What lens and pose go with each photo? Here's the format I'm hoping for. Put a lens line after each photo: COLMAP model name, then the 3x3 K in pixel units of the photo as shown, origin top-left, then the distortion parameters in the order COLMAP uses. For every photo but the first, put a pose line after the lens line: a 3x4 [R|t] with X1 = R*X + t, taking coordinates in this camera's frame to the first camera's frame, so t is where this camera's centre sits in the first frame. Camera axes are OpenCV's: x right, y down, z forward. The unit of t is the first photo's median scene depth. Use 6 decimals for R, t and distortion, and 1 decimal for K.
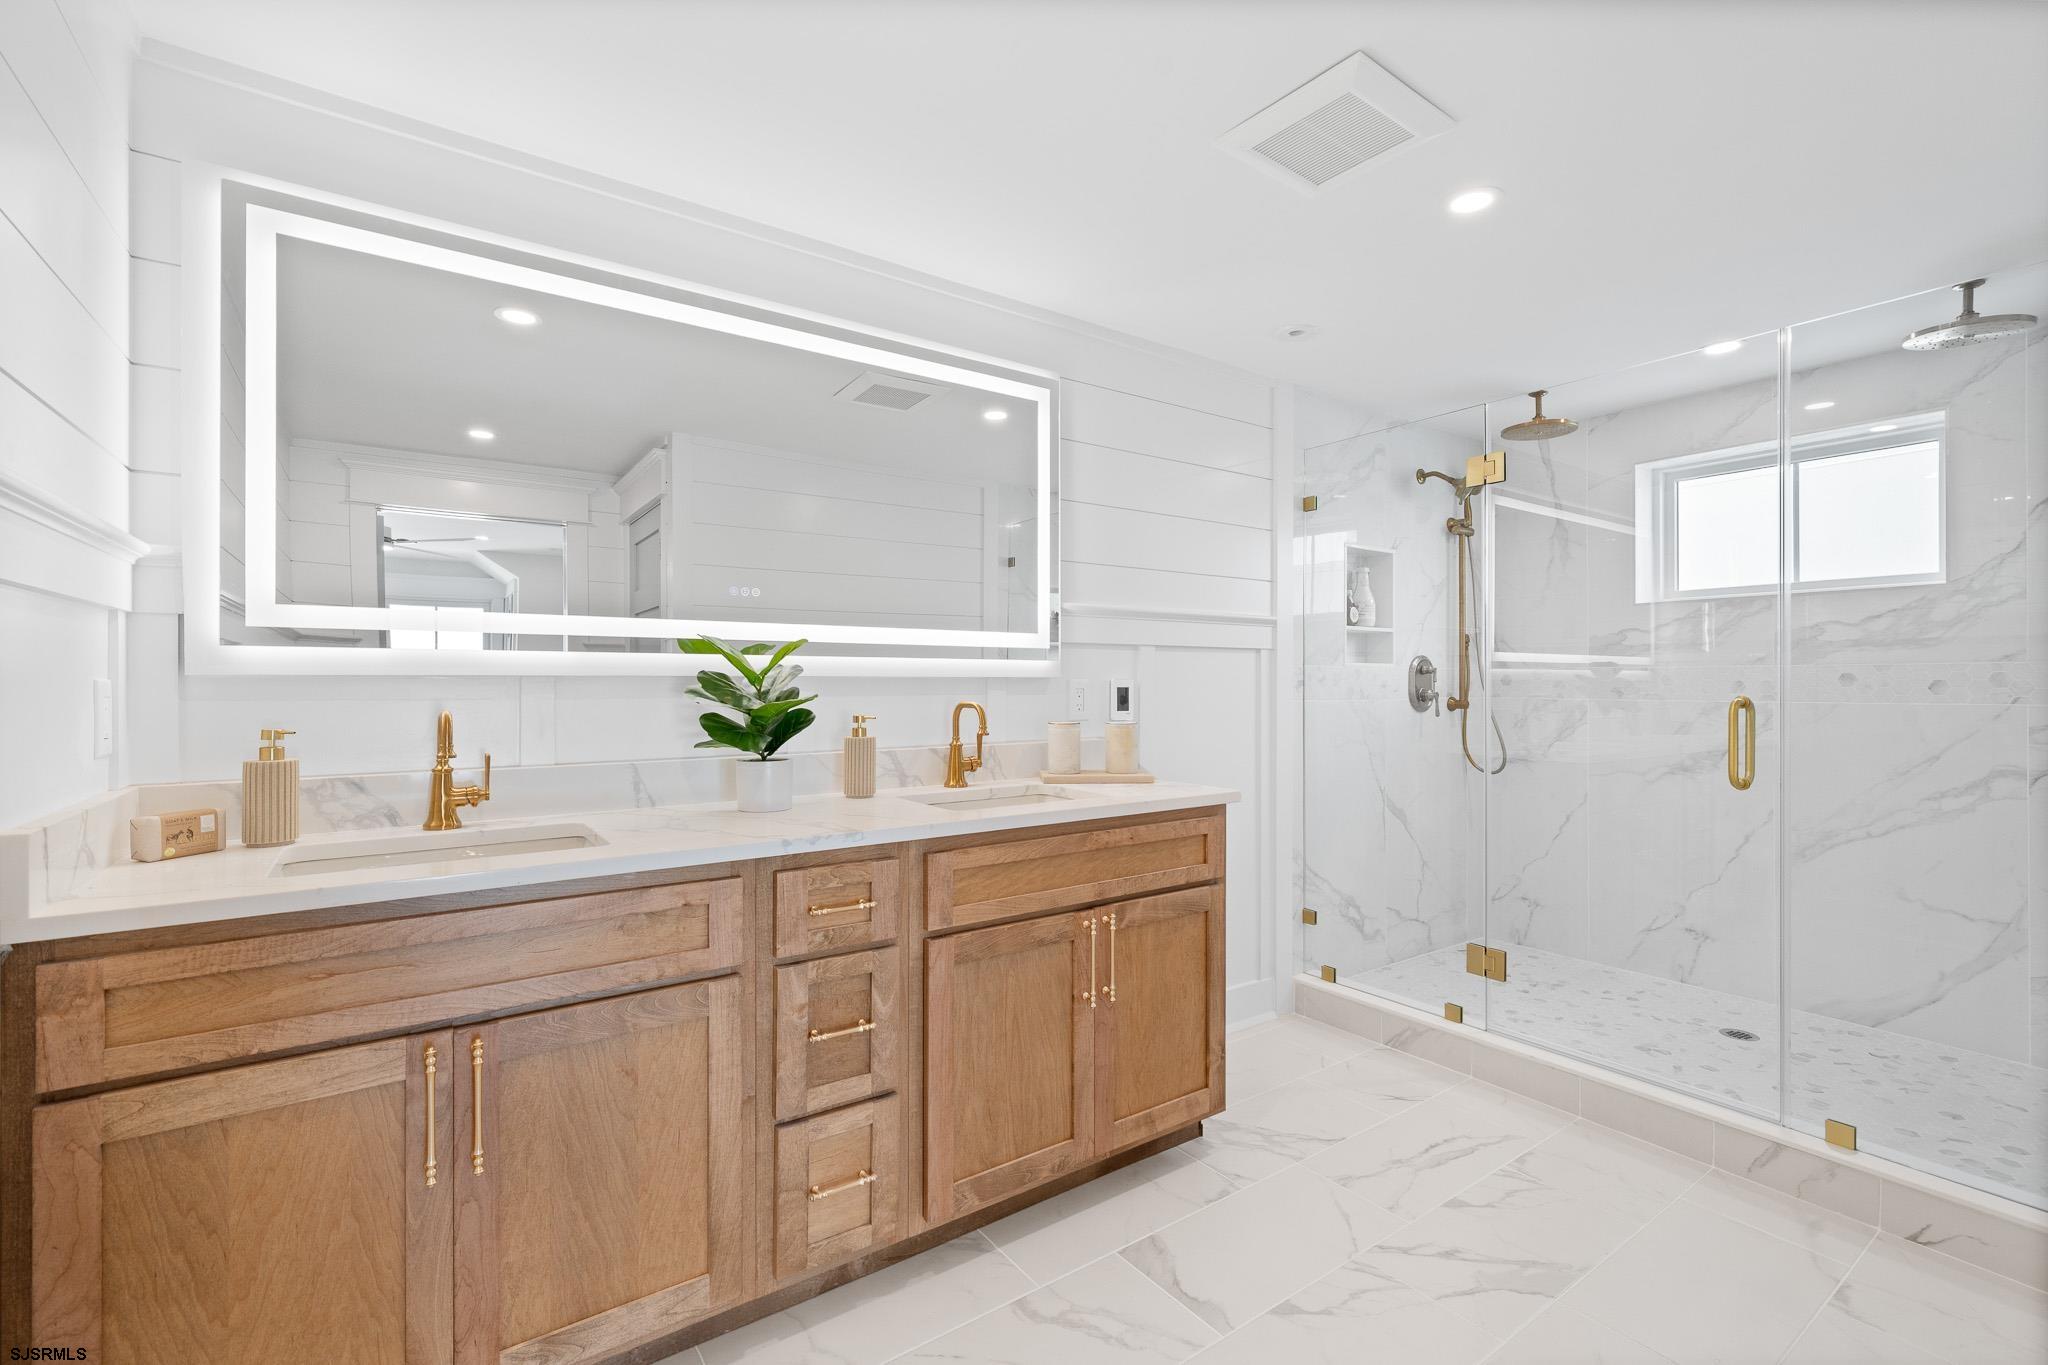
lens RADIAL K [[886.8, 0, 1019.9], [0, 886.8, 670.2], [0, 0, 1]] dist [0.015284, 0.000133]
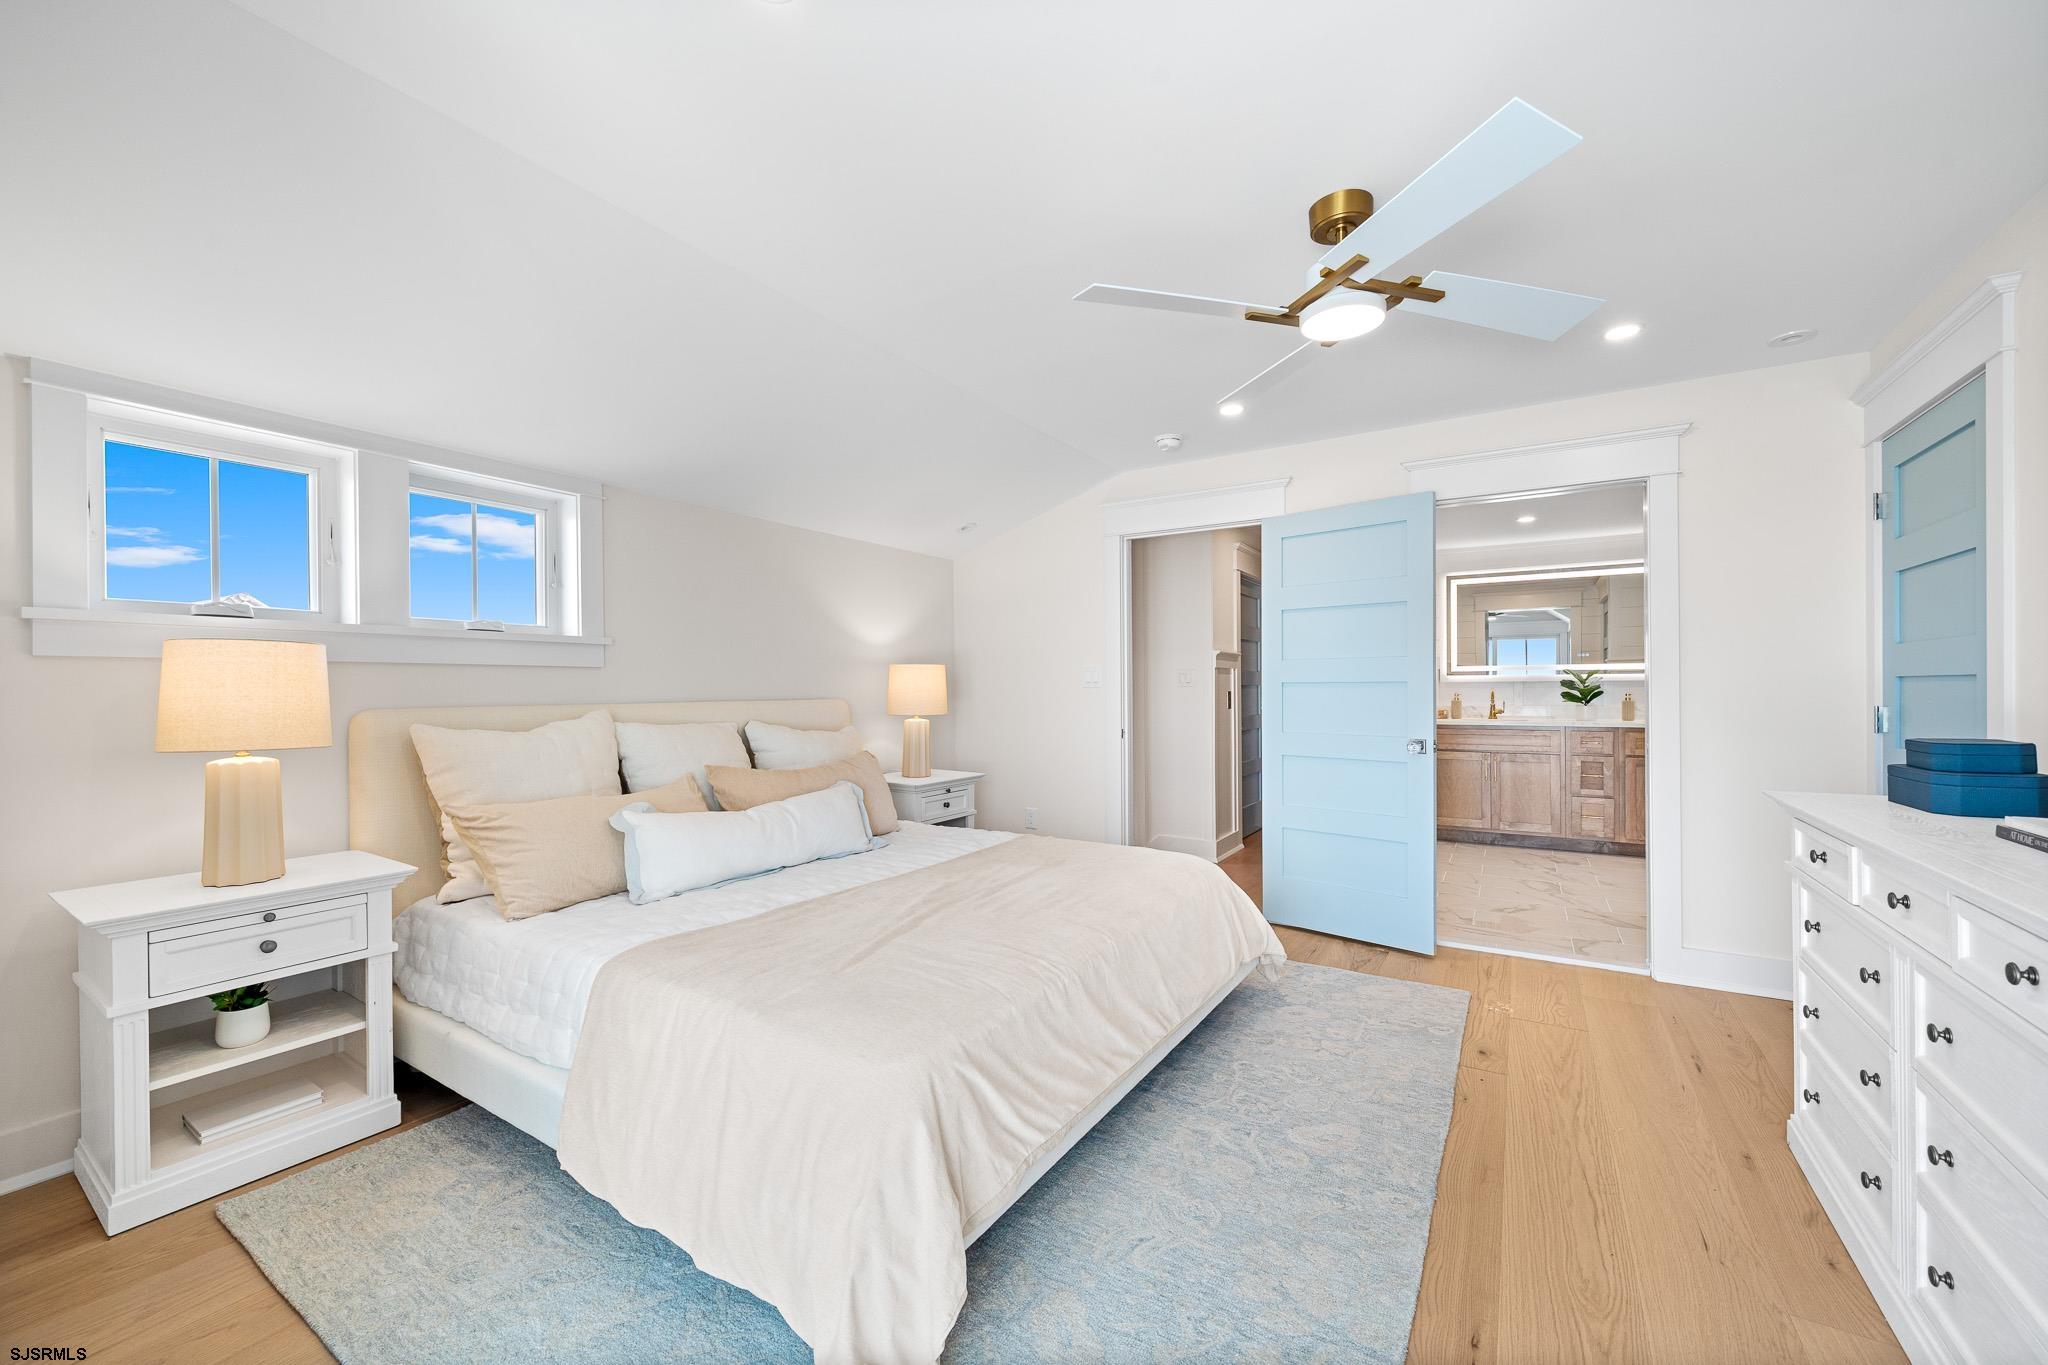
lens RADIAL K [[812.7, 0, 1012.6], [0, 812.7, 689.7], [0, 0, 1]] dist [0.002732, 0.000161]
pose [[0.364139, -0.012353, -0.931263, 1.953107], [0.013421, 0.999878, -0.008015, 0.040013], [0.931248, -0.009580, 0.364260, -2.323273]]
